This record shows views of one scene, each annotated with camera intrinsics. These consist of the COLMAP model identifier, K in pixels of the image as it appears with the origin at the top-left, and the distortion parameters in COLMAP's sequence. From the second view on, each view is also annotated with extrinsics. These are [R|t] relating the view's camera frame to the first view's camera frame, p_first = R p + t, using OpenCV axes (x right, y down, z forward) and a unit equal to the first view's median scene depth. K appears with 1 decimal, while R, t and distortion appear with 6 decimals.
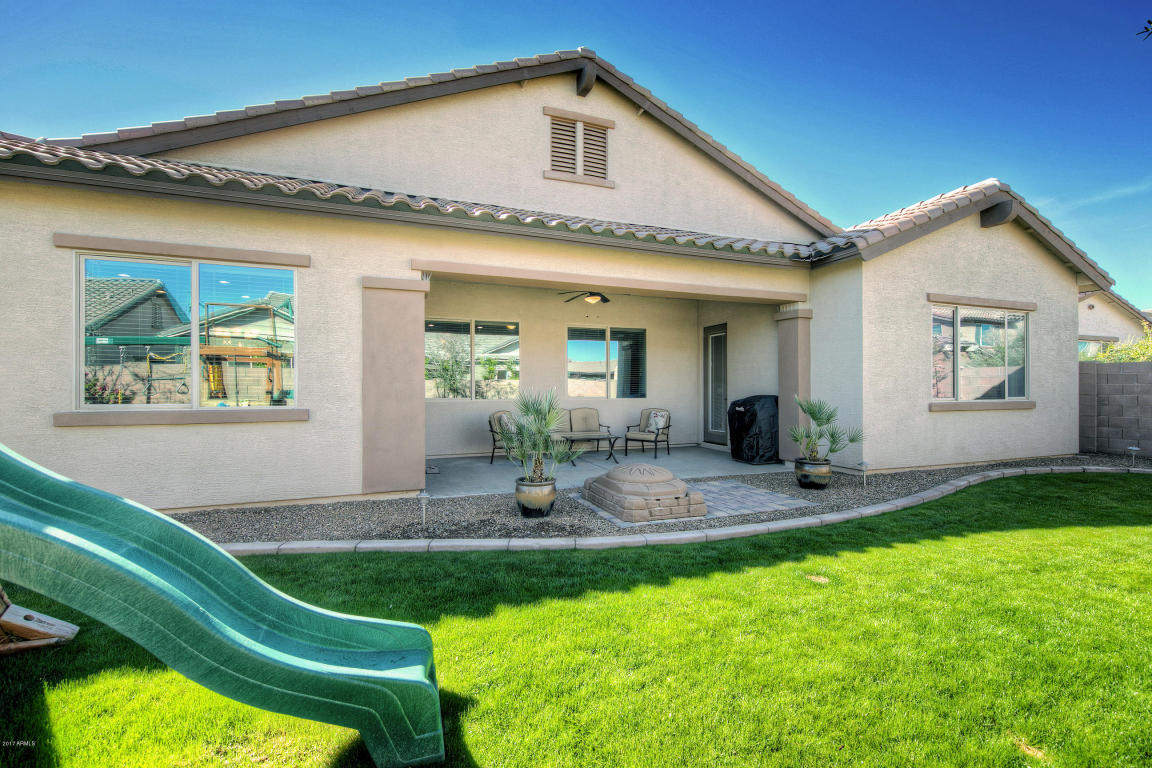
lens RADIAL K [[482.2, 0, 575.1], [0, 482.2, 393.2], [0, 0, 1]] dist [-0.006578, -0.000376]
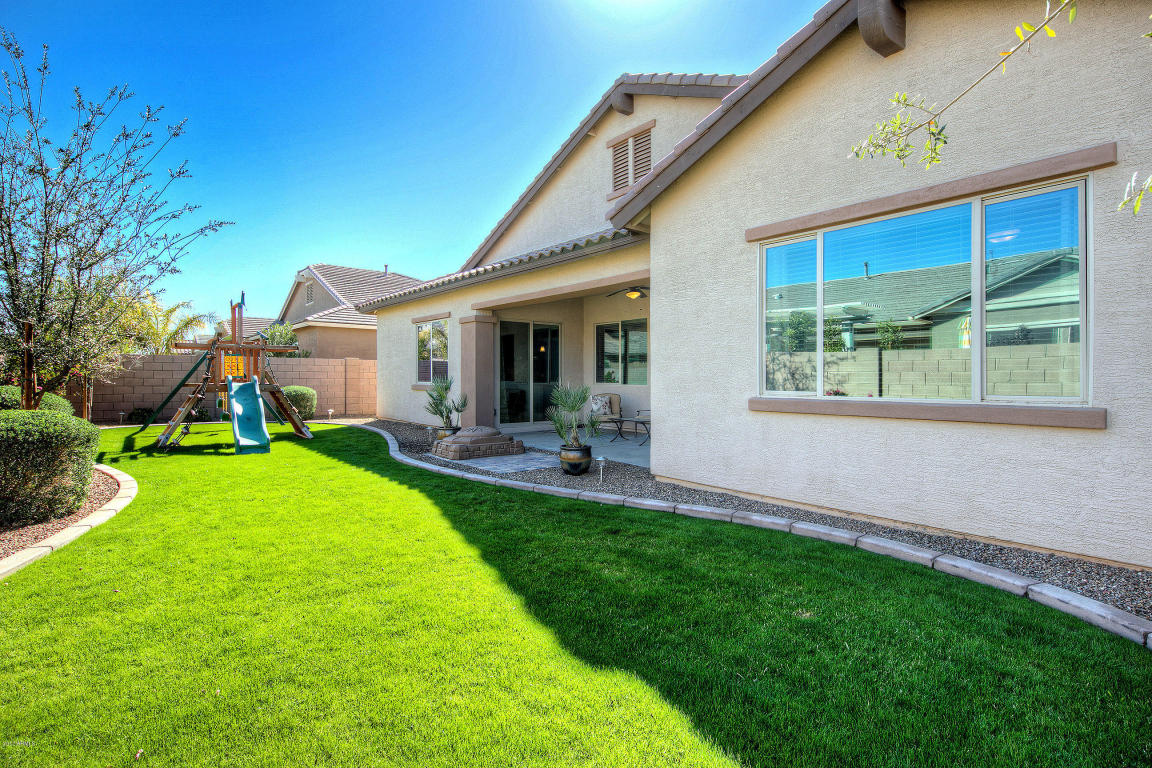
lens RADIAL K [[581.2, 0, 576.0], [0, 581.2, 375.1], [0, 0, 1]] dist [0.014841, -0.001086]
pose [[0.306014, -0.001764, -0.952025, 1.276755], [-0.014995, 0.999865, -0.006672, -0.000814], [0.951909, 0.016318, 0.305946, 0.480724]]
